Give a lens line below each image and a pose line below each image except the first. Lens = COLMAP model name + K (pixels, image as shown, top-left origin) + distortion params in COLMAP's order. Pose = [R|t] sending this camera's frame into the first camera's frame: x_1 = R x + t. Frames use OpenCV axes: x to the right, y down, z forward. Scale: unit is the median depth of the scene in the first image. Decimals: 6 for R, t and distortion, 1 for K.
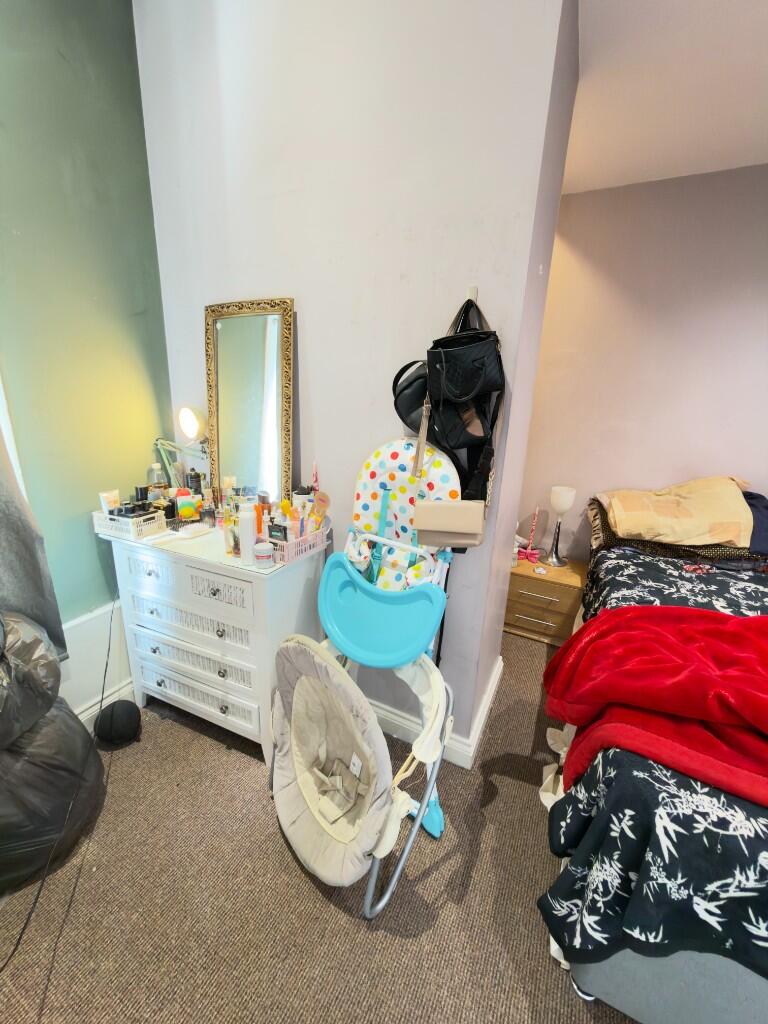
lens RADIAL K [[408.1, 0, 382.1], [0, 408.1, 512.9], [0, 0, 1]] dist [0.000222, -0.000286]
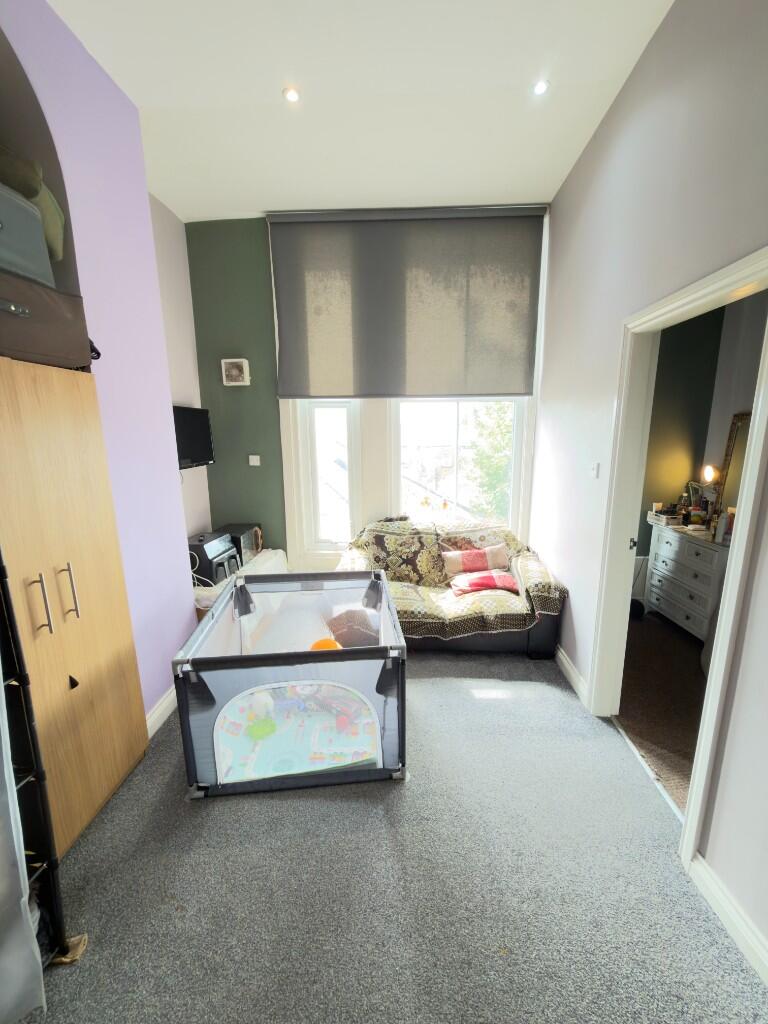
lens RADIAL K [[408.1, 0, 384.0], [0, 408.1, 514.9], [0, 0, 1]] dist [0.000222, -0.000286]
pose [[0.390925, 0.139033, -0.909861, 0.711391], [-0.232062, 0.971479, 0.048743, 0.230153], [0.890688, 0.192089, 0.412040, -1.127739]]
